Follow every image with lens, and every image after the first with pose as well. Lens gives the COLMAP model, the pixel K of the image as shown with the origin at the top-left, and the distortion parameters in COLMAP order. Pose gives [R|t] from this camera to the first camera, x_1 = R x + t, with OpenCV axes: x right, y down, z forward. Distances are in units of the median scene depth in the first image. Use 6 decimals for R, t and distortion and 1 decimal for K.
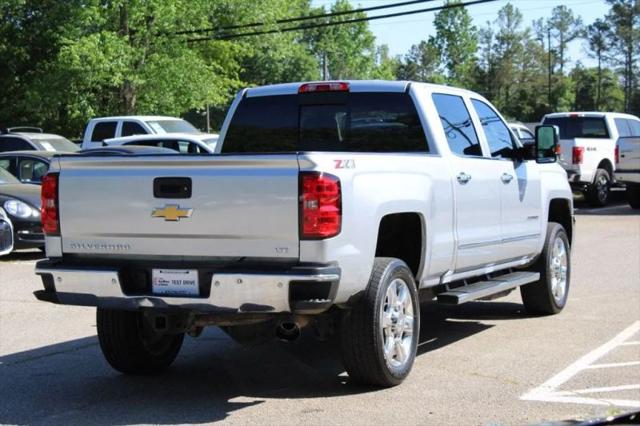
lens RADIAL K [[1460.0, 0, 320.0], [0, 1460.0, 213.0], [0, 0, 1]] dist [0.032525, 0.061227]
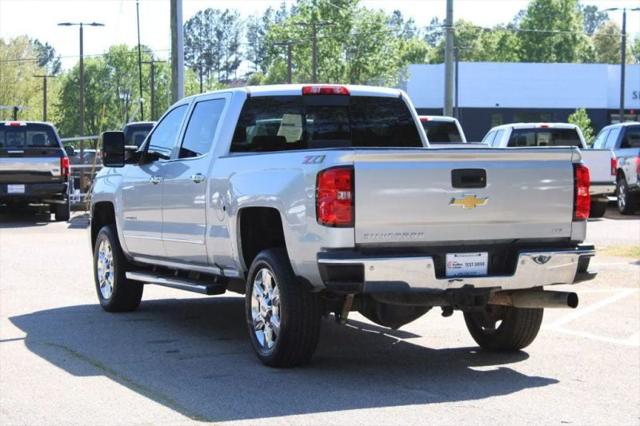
lens RADIAL K [[1532.4, 0, 320.0], [0, 1532.4, 213.0], [0, 0, 1]] dist [0.044671, 0.781445]
pose [[0.679554, -0.019978, 0.733353, -0.934500], [0.031016, 0.999518, -0.001513, 0.006309], [-0.732969, 0.023774, 0.679846, 0.271179]]
